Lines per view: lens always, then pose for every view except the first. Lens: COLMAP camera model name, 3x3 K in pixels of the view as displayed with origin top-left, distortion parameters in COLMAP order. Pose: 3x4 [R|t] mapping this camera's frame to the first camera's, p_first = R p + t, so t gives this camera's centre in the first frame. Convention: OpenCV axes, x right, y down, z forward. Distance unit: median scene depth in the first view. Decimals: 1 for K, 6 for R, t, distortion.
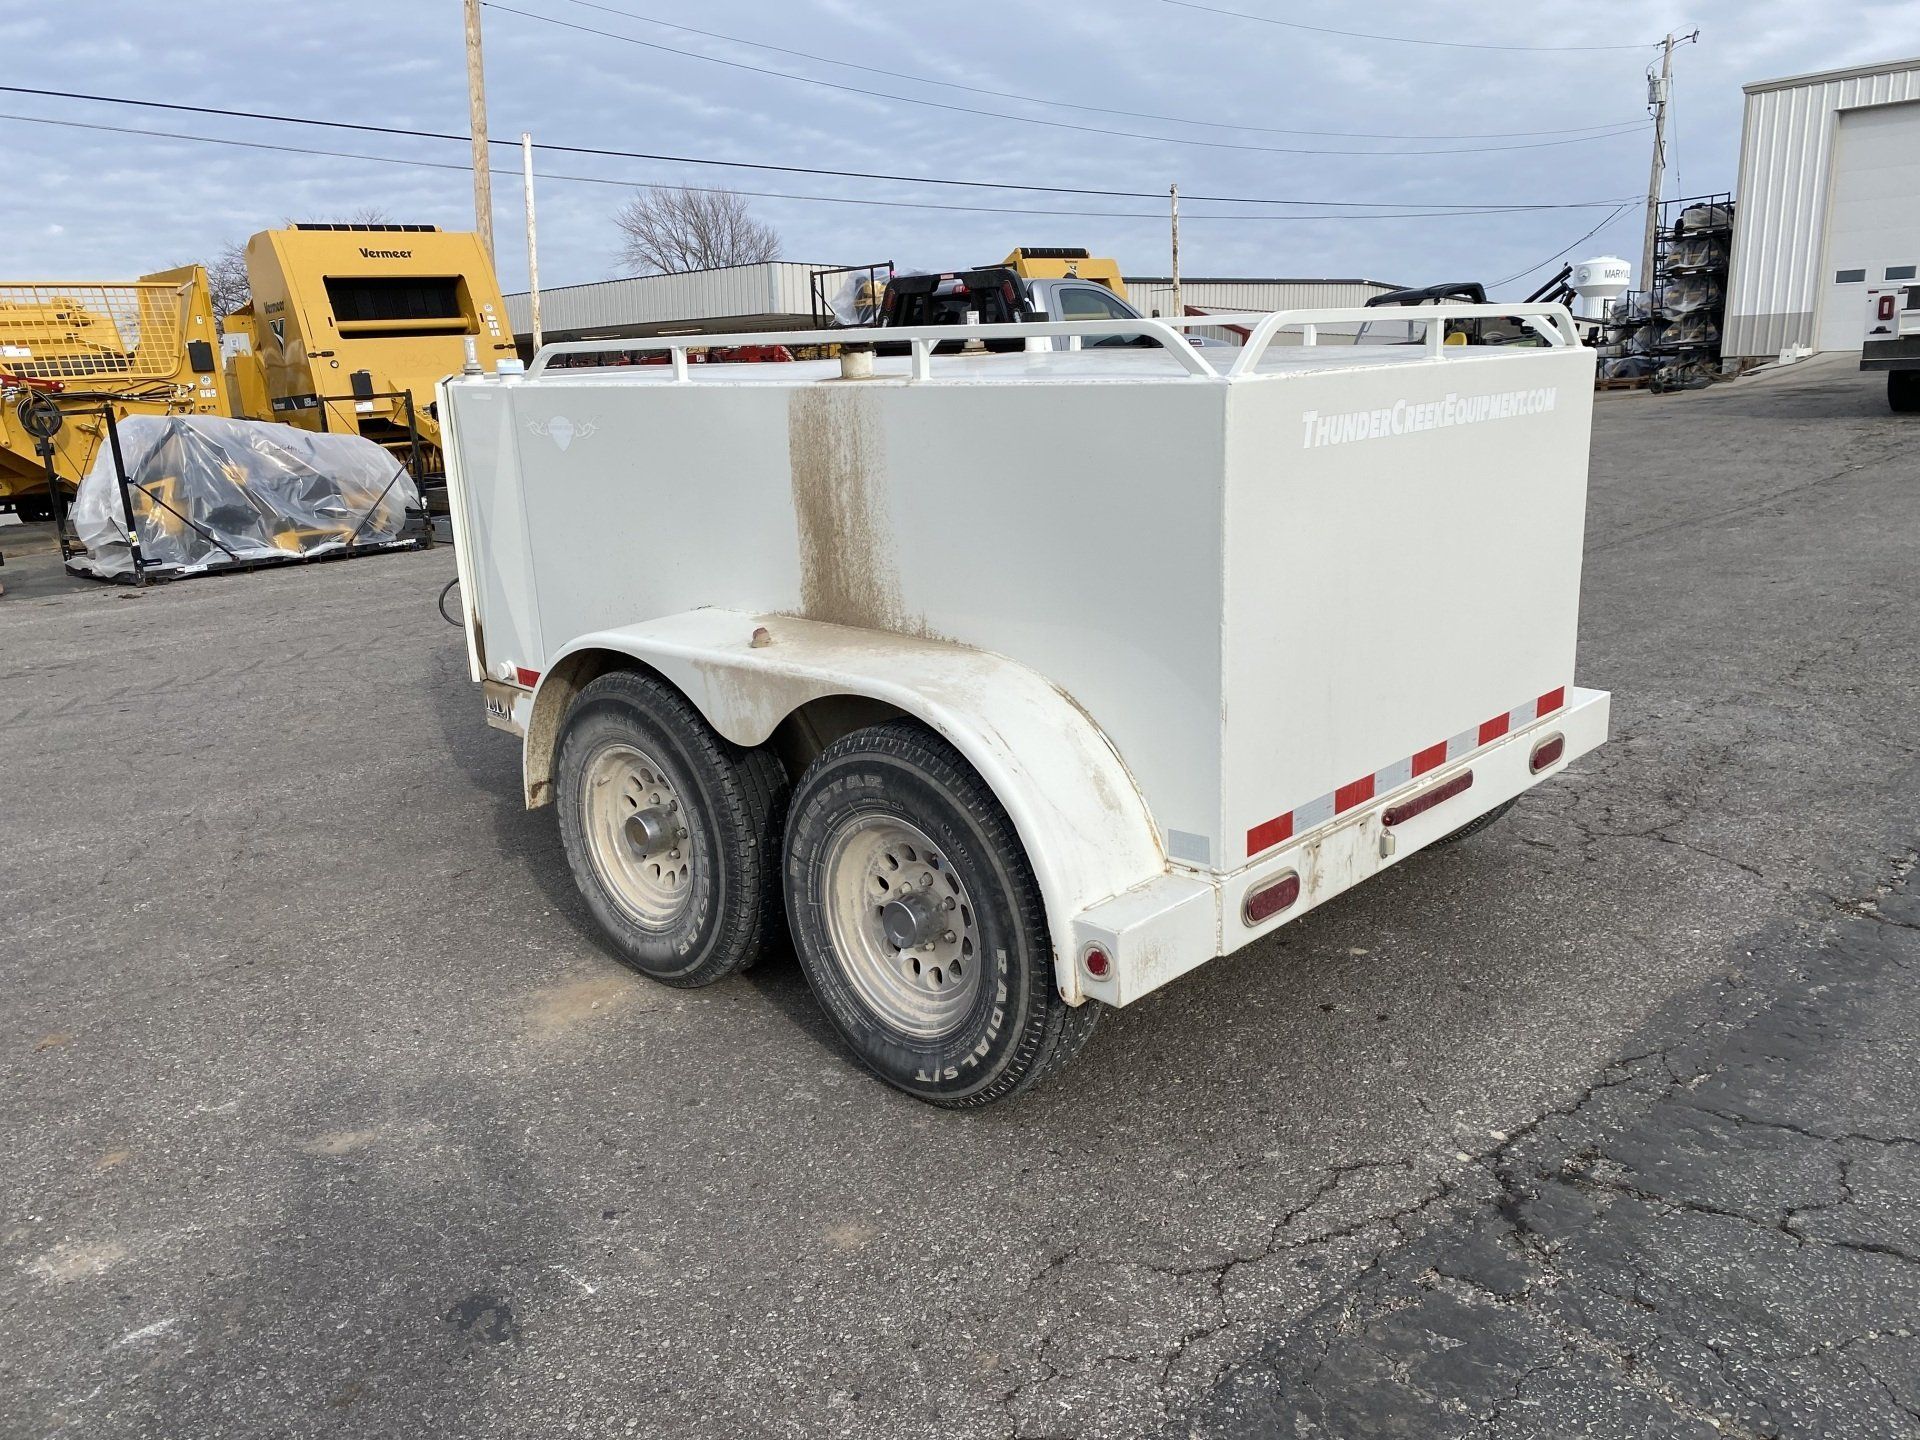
lens RADIAL K [[1460.5, 0, 964.0], [0, 1460.5, 710.6], [0, 0, 1]] dist [0.032364, -0.030174]
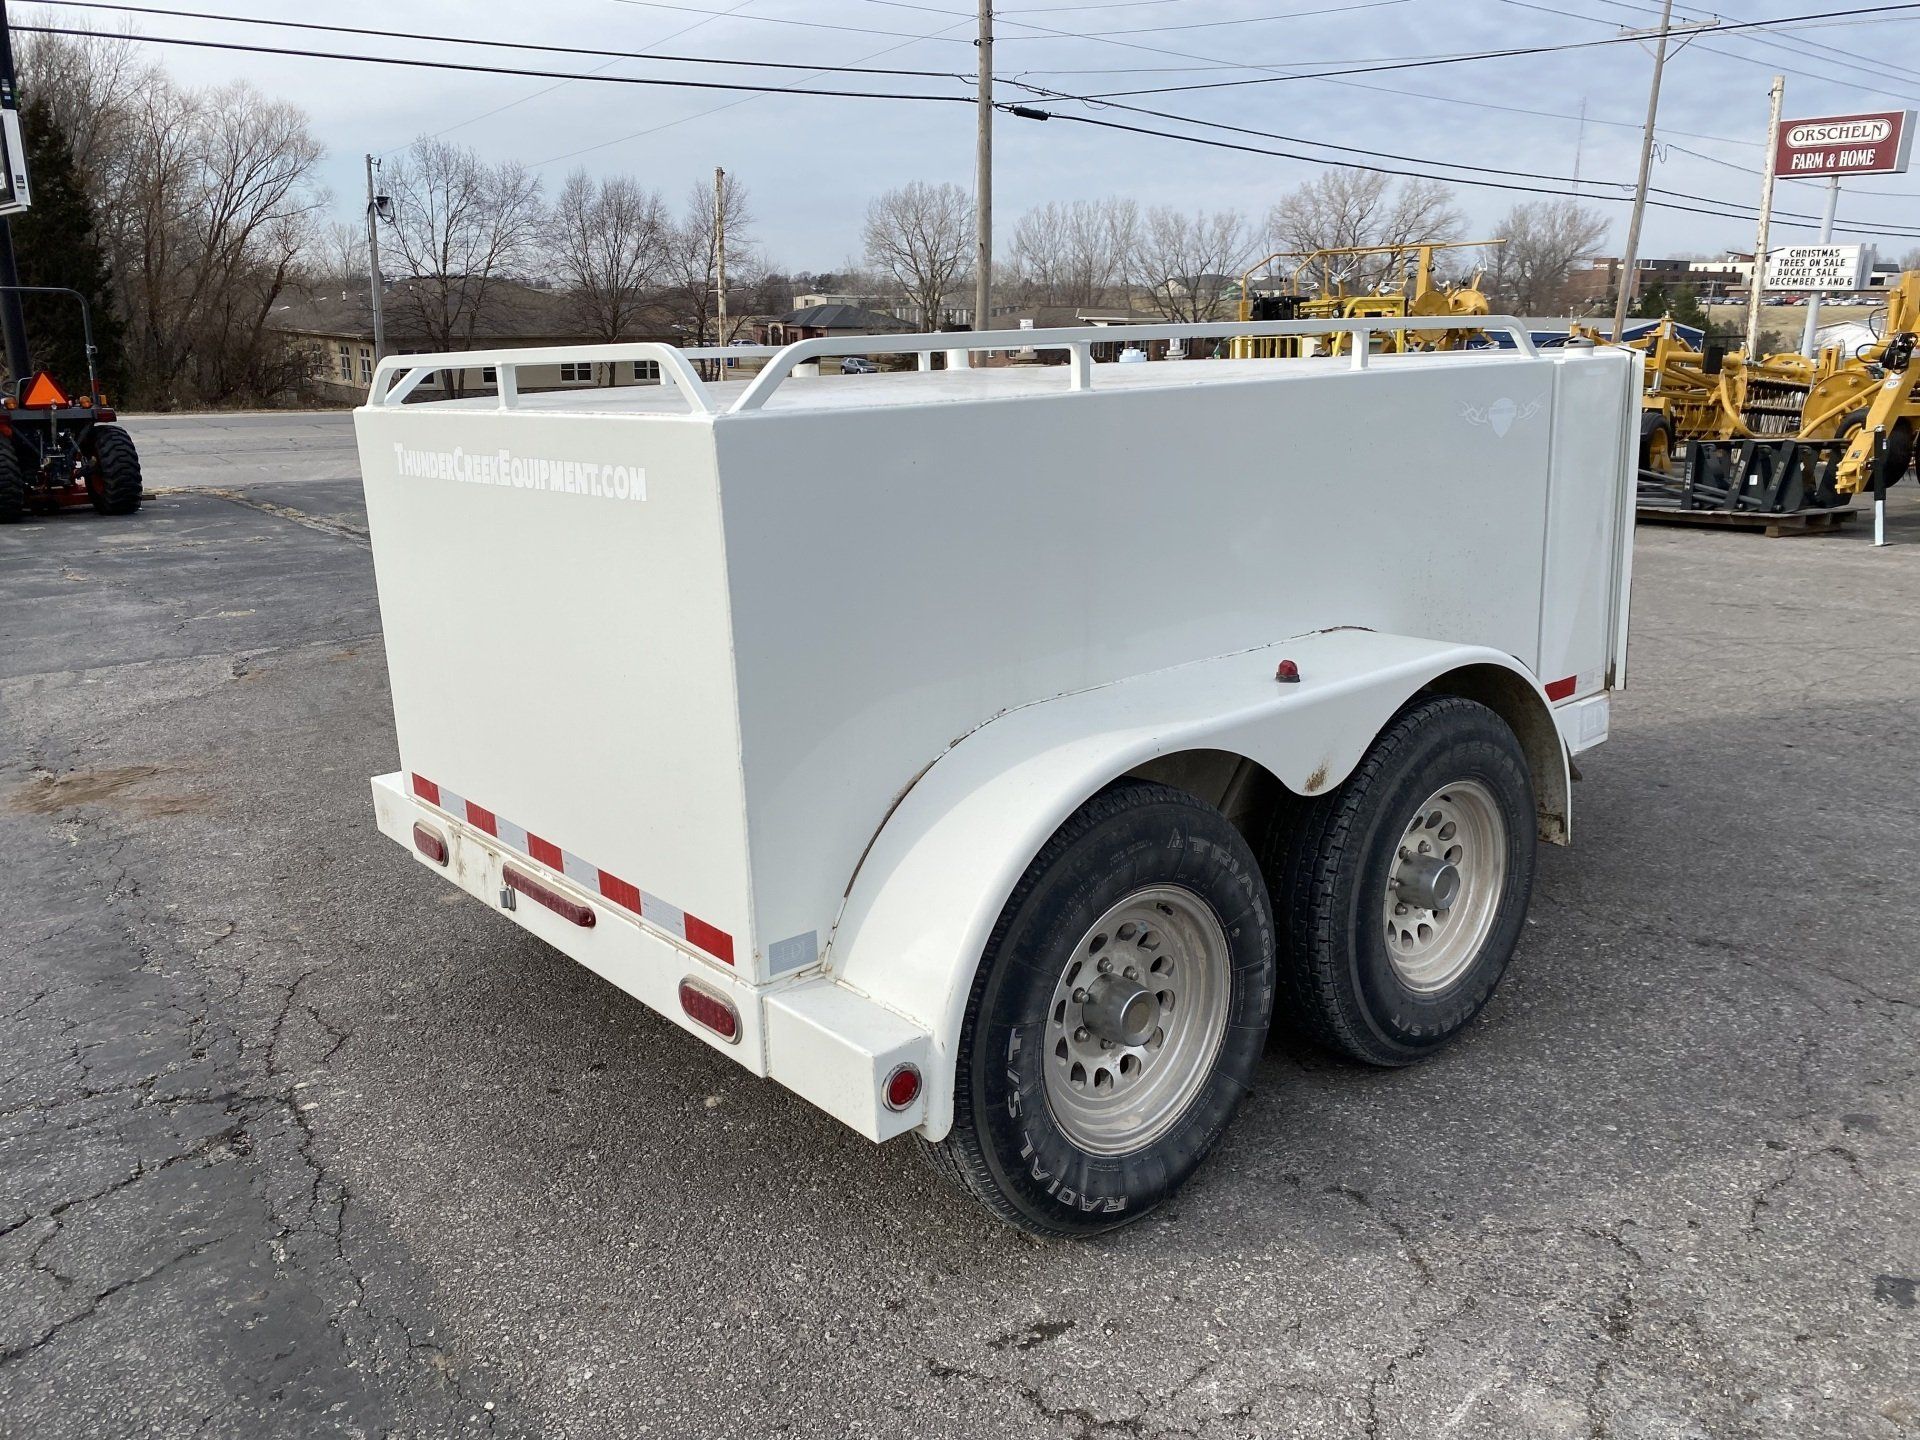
lens RADIAL K [[1460.5, 0, 980.7], [0, 1460.5, 715.2], [0, 0, 1]] dist [0.032364, -0.030174]
pose [[-0.089854, 0.278841, -0.956124, 1.111636], [-0.209492, 0.933238, 0.291854, -0.358082], [0.973673, 0.226525, -0.025440, 1.246619]]
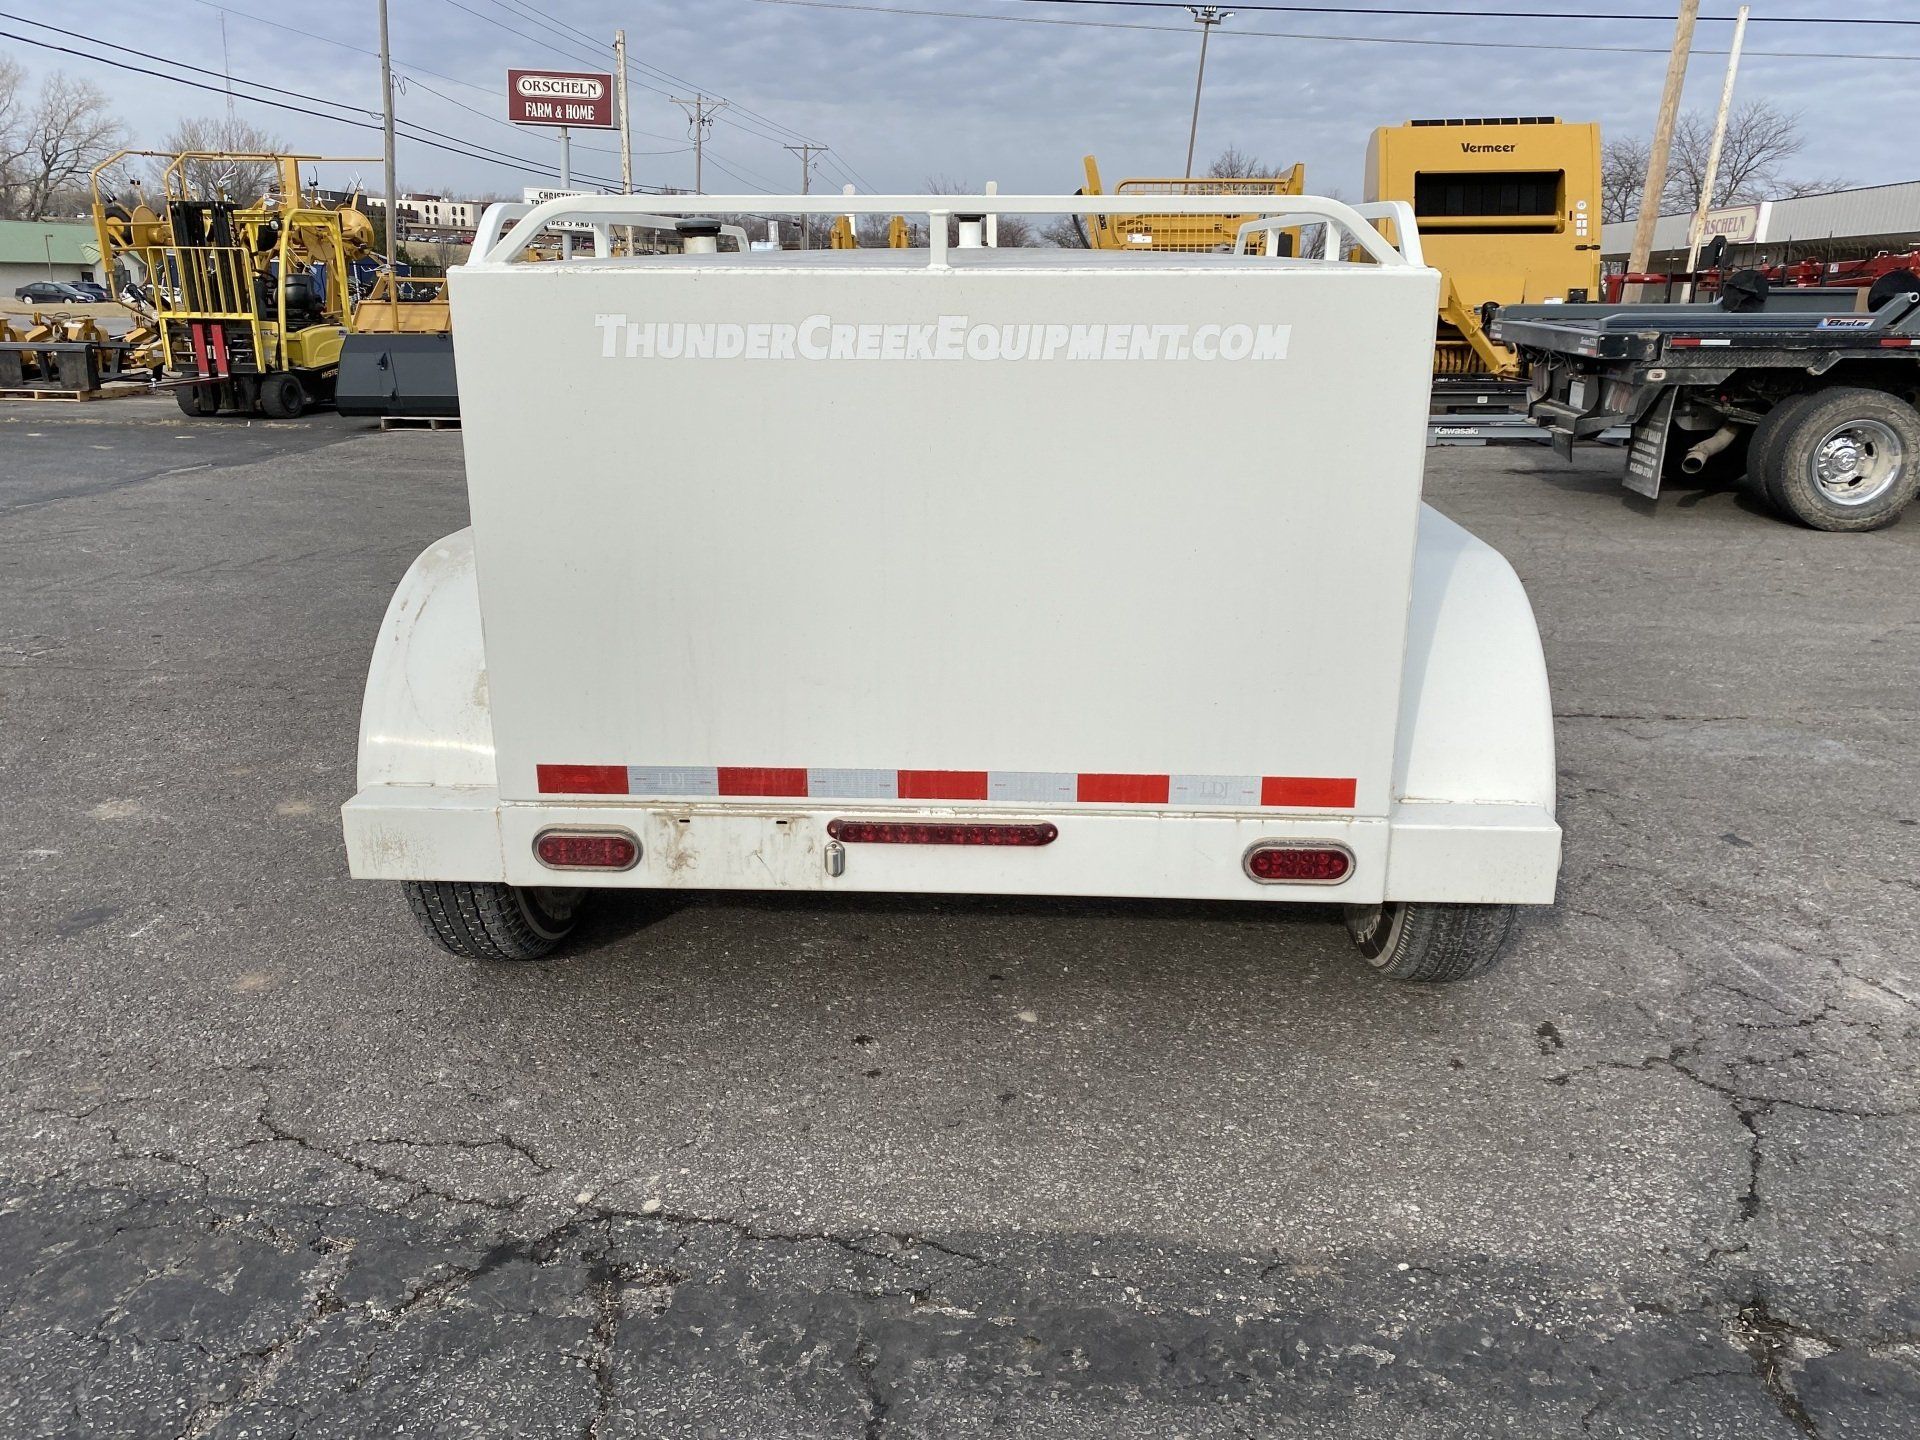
lens RADIAL K [[1460.5, 0, 971.5], [0, 1460.5, 696.6], [0, 0, 1]] dist [0.032364, -0.030174]
pose [[0.659050, 0.250622, -0.709114, 0.857739], [-0.211739, 0.966538, 0.144814, -0.127452], [0.721679, 0.054707, 0.690063, 0.463257]]
